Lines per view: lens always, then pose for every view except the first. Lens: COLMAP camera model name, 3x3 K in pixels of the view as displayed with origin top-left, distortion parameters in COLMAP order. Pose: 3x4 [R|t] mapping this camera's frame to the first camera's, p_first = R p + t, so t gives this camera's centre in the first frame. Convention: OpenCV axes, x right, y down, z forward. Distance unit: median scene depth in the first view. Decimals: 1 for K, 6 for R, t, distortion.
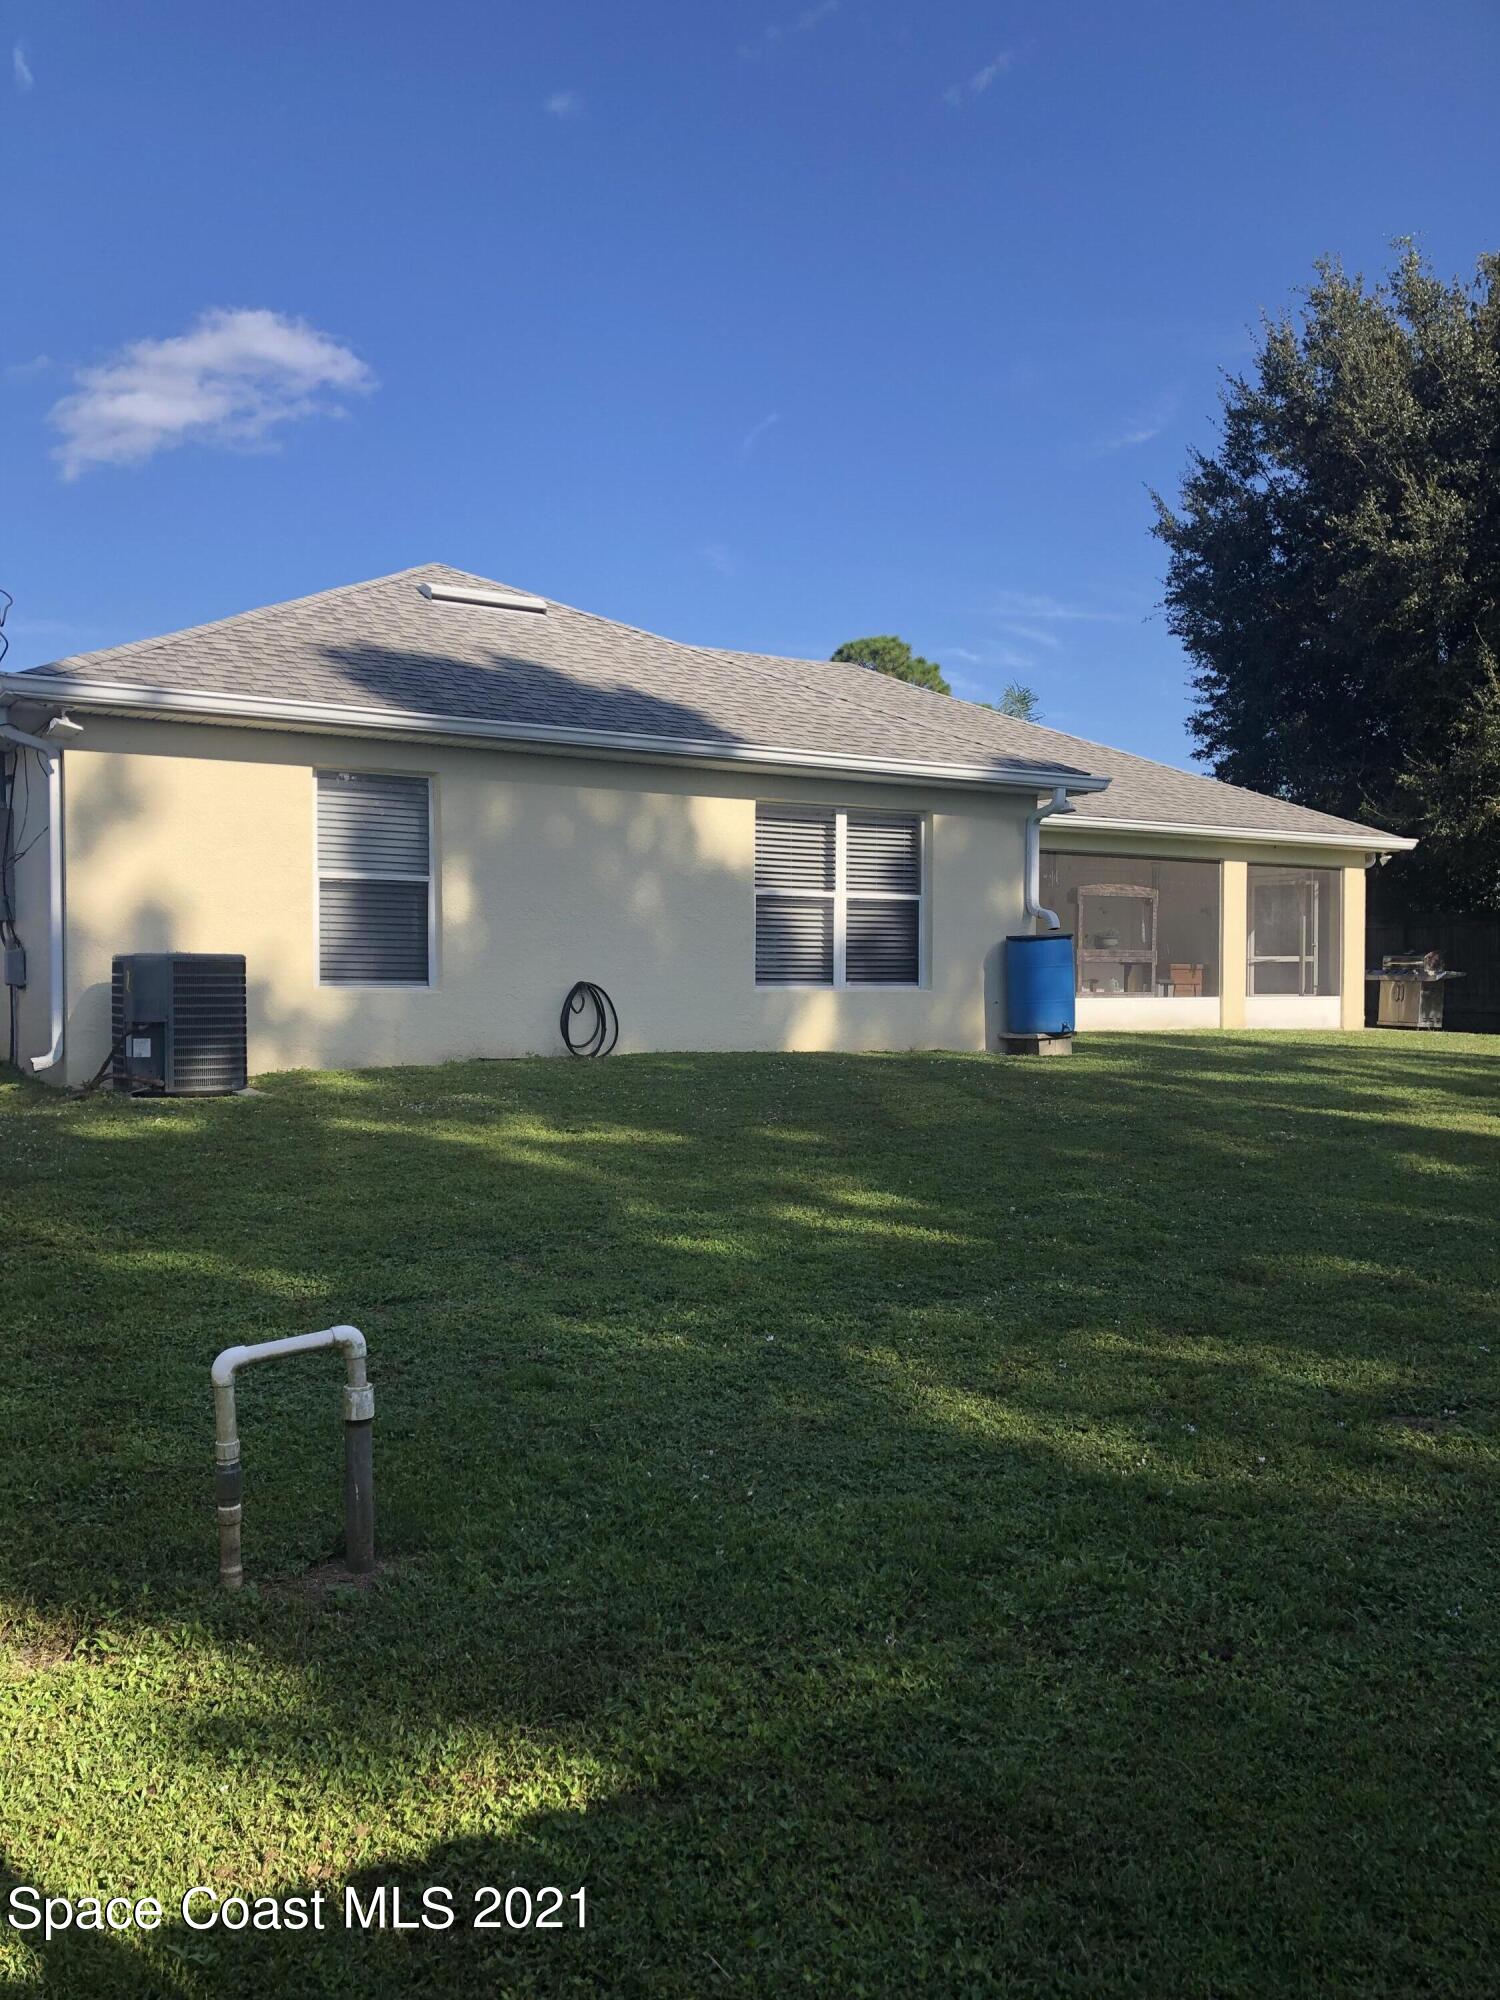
lens RADIAL K [[1657.8, 0, 772.2], [0, 1657.8, 1010.6], [0, 0, 1]] dist [0.031771, -0.002000]
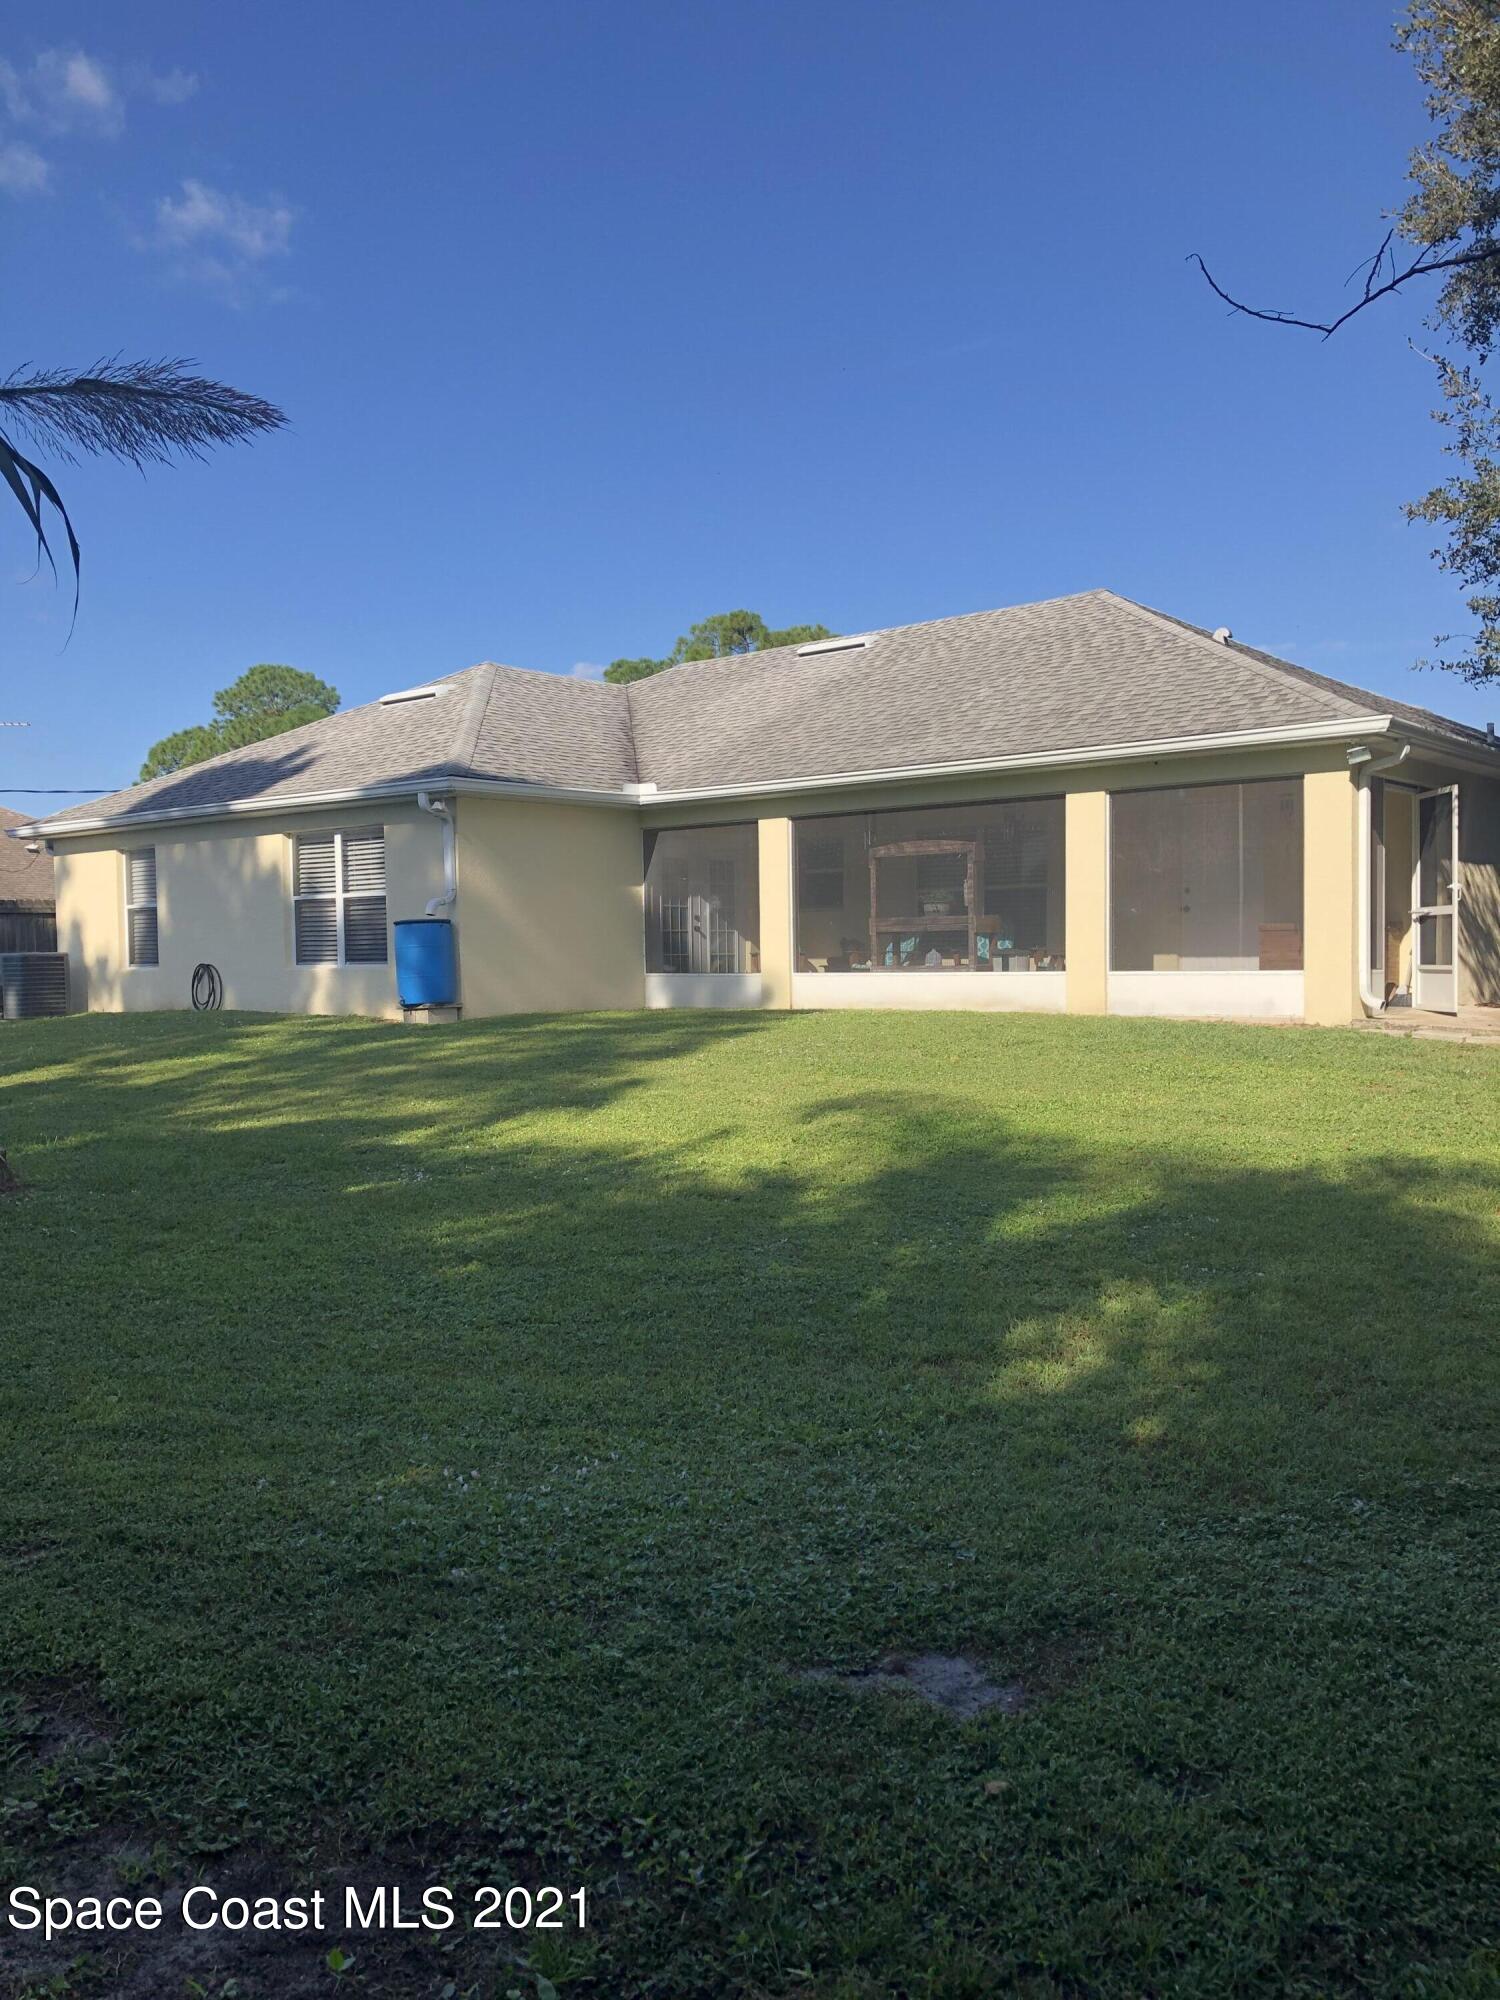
lens RADIAL K [[1657.8, 0, 772.2], [0, 1657.8, 1010.6], [0, 0, 1]] dist [0.031771, -0.002000]
pose [[0.302269, 0.023348, -0.952937, 1.122701], [-0.004537, 0.999724, 0.023055, -0.008276], [0.953212, -0.002646, 0.302292, 0.736745]]
